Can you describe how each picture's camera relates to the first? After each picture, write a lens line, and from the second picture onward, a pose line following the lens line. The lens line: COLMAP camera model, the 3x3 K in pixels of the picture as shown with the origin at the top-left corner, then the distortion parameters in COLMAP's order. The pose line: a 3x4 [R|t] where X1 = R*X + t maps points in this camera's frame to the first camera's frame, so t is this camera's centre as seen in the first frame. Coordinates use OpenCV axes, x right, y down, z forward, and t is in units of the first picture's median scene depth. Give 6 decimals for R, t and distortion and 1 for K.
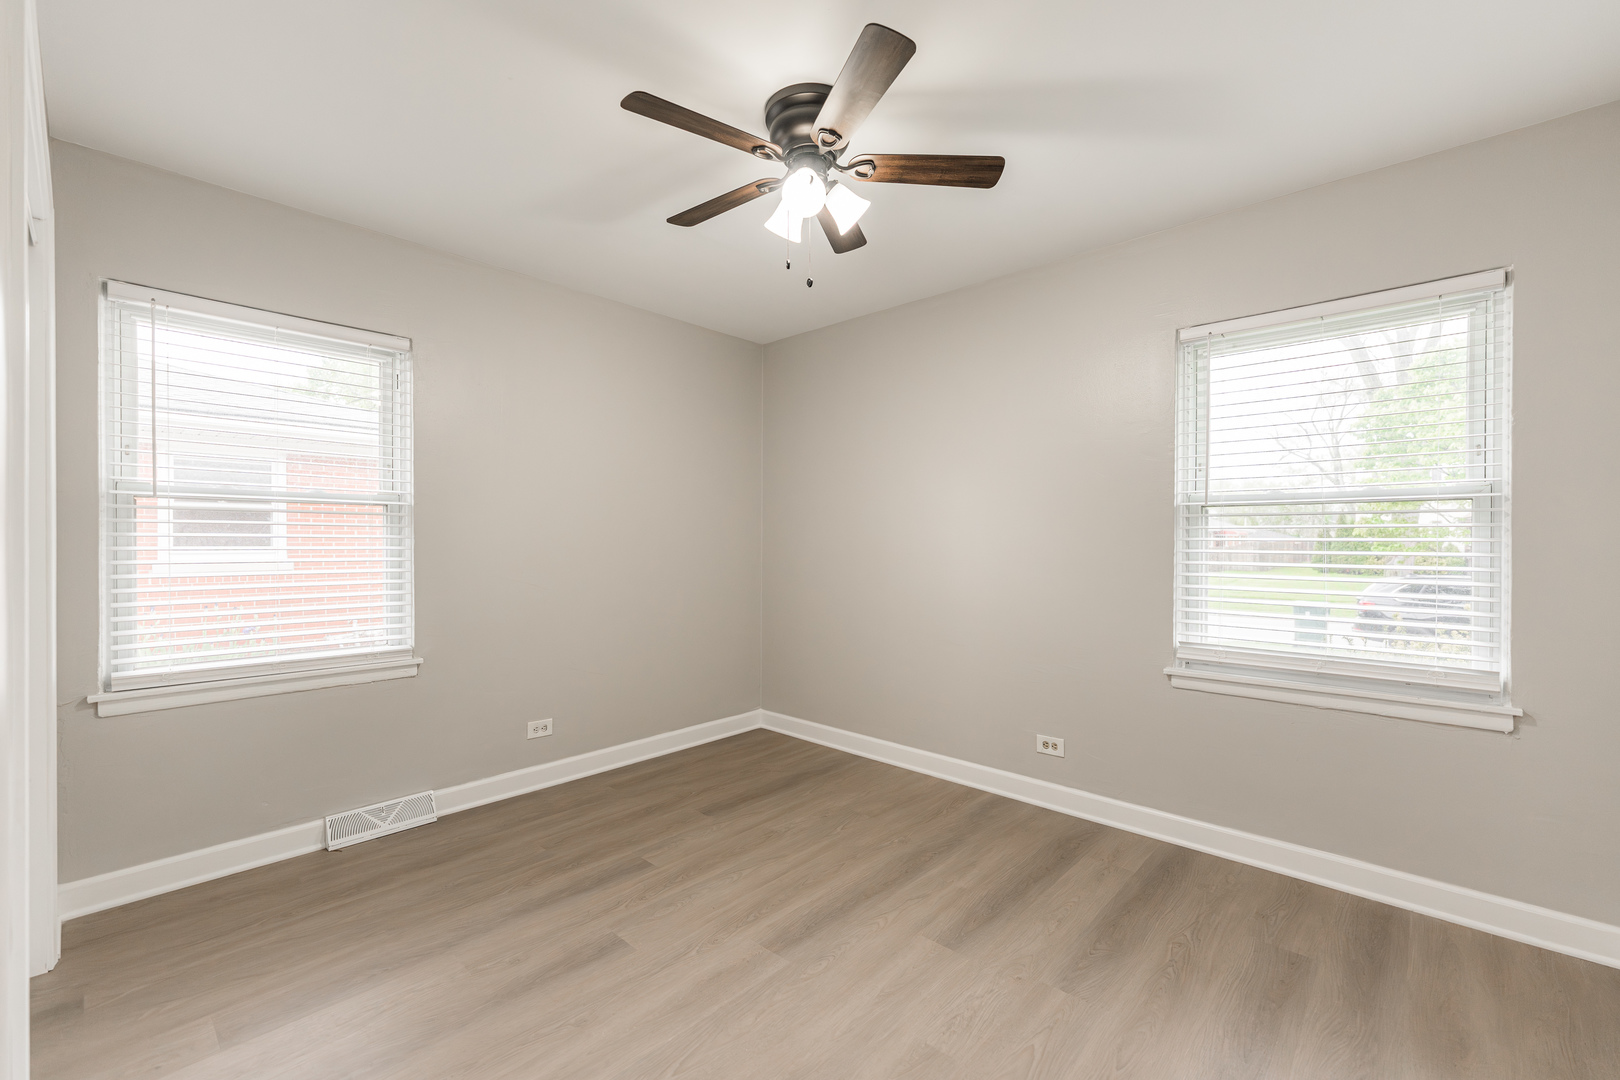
lens RADIAL K [[668.9, 0, 810.0], [0, 668.9, 540.0], [0, 0, 1]] dist [0.000712, -0.000012]
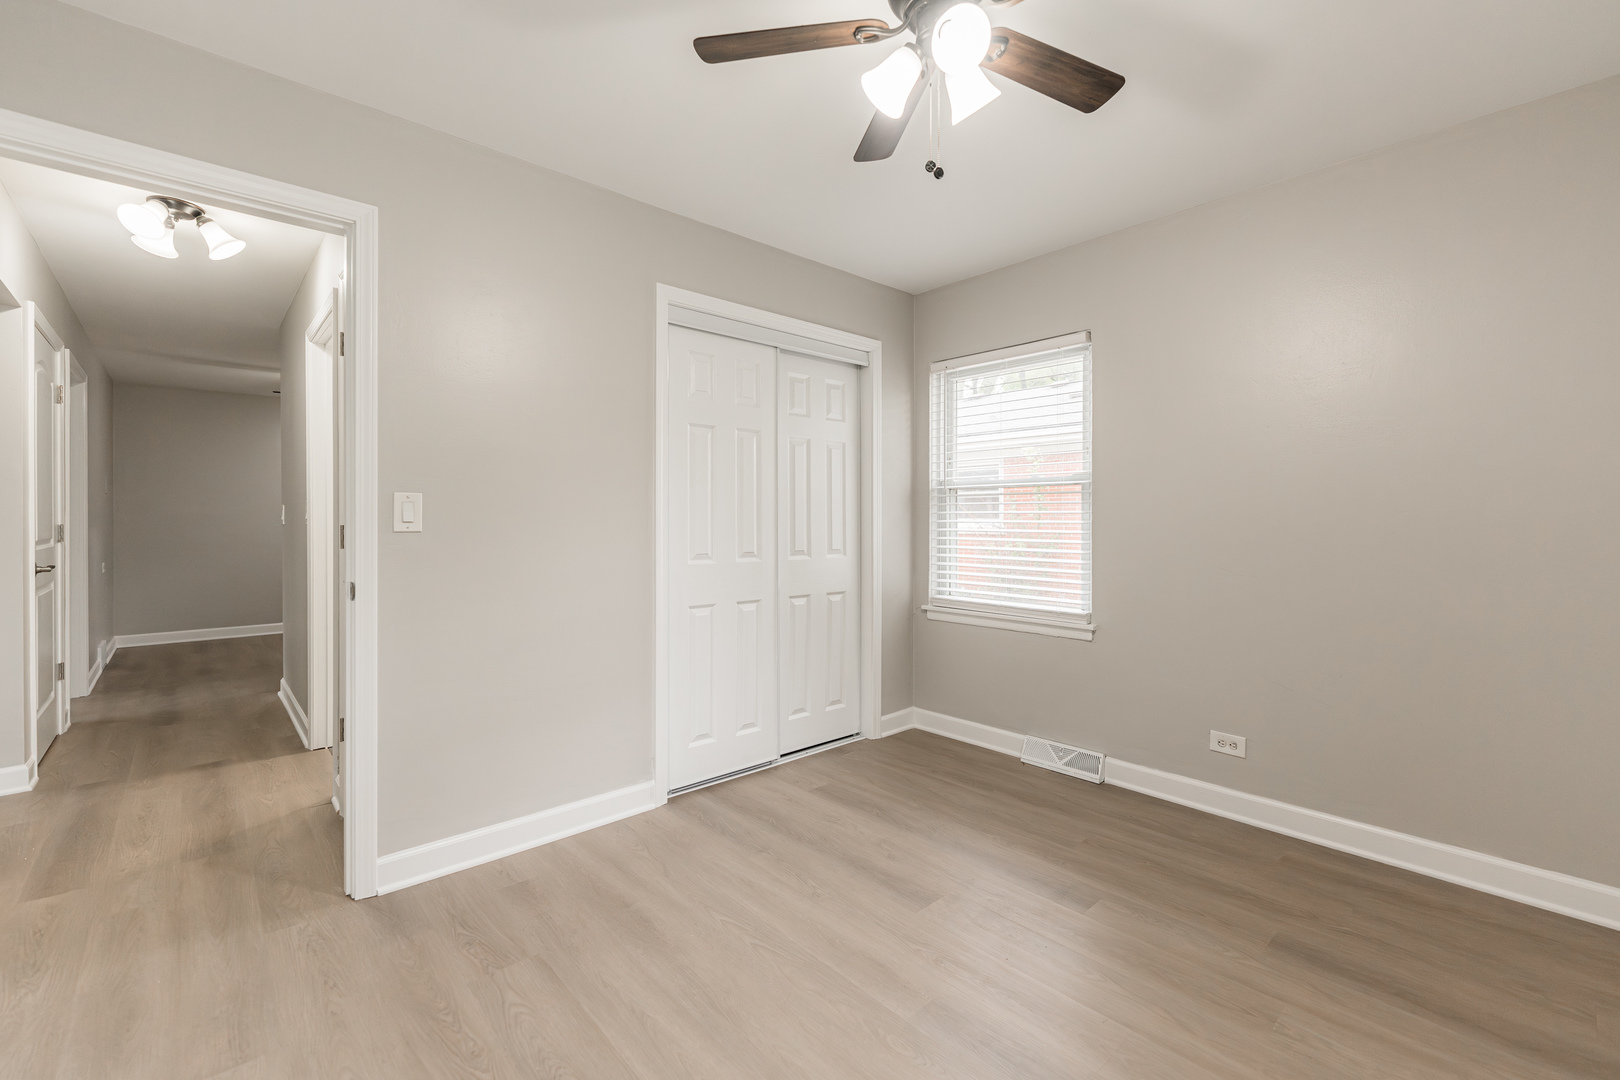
lens RADIAL K [[689.7, 0, 808.0], [0, 689.7, 523.6], [0, 0, 1]] dist [0.000355, -0.000053]
pose [[-0.091303, 0.001060, -0.995823, 0.604863], [-0.002262, 0.999997, 0.001271, 0.014698], [0.995821, 0.002369, -0.091301, 0.703518]]
